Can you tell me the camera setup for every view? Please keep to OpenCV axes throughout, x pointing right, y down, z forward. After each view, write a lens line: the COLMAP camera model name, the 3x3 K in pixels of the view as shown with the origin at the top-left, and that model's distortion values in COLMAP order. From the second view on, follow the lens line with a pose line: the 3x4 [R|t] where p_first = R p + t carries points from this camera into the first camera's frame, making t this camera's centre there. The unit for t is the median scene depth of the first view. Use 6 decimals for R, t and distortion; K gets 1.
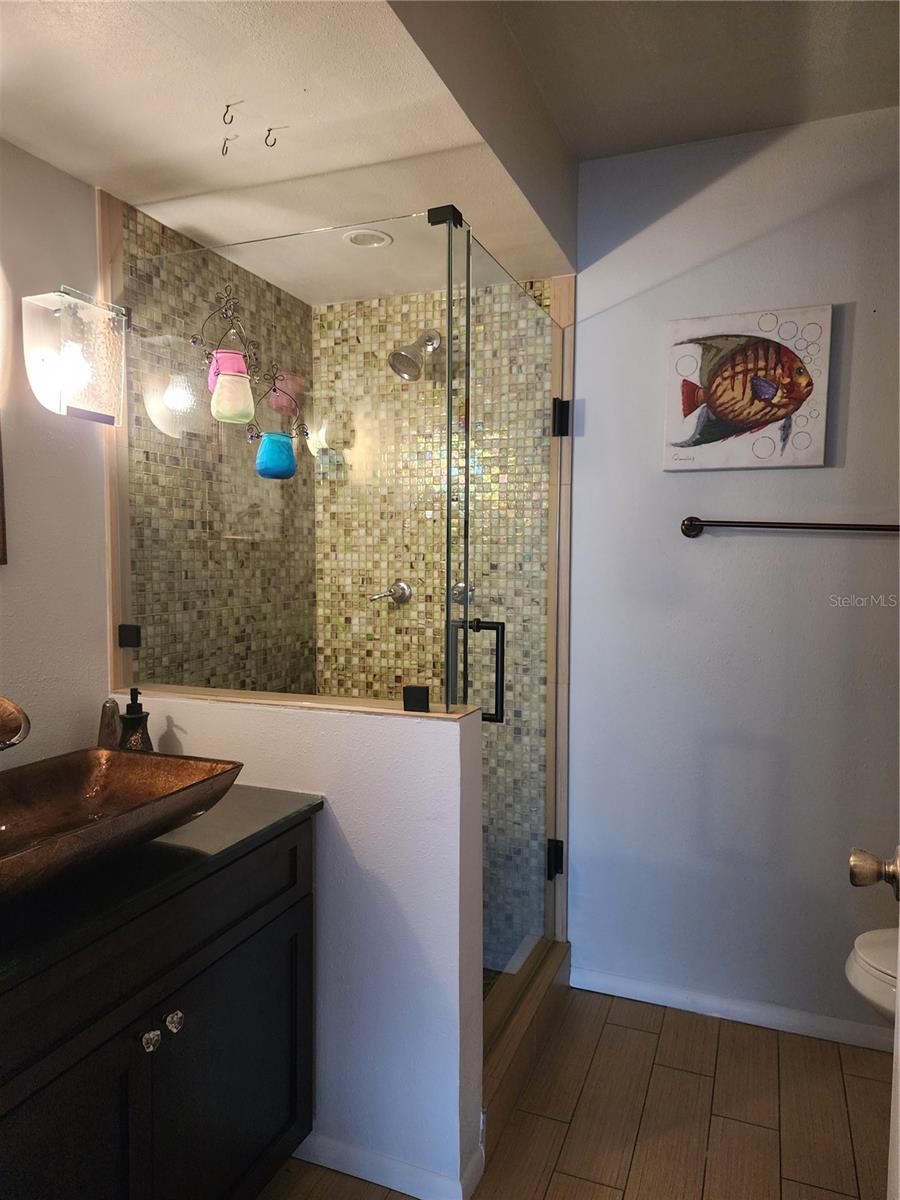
lens RADIAL K [[805.2, 0, 443.5], [0, 805.2, 603.8], [0, 0, 1]] dist [0.072213, -0.057731]
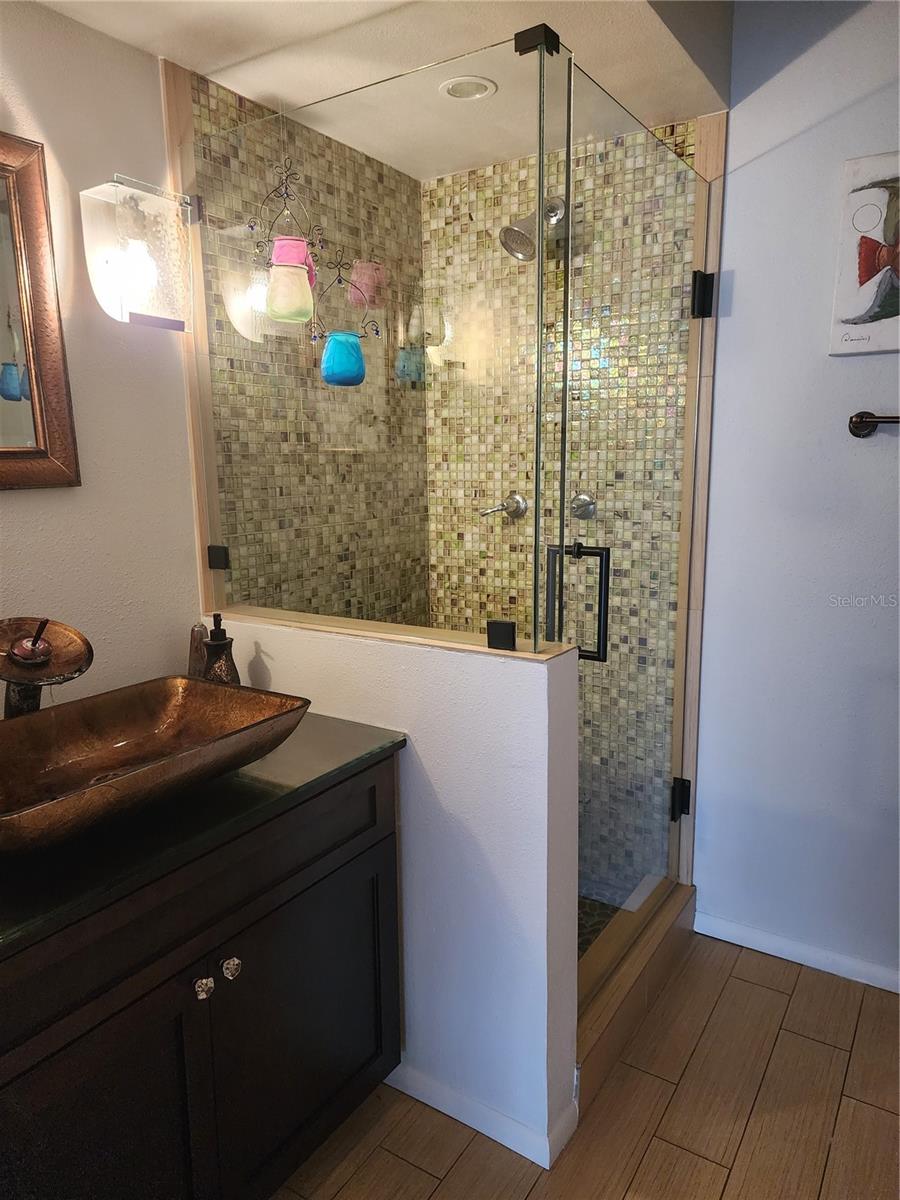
lens RADIAL K [[805.2, 0, 452.4], [0, 805.2, 602.9], [0, 0, 1]] dist [0.072213, -0.057731]
pose [[0.981799, 0.017202, -0.189143, 0.061393], [0.005991, 0.992589, 0.121373, -0.019417], [0.189829, -0.120297, 0.974420, 0.097587]]
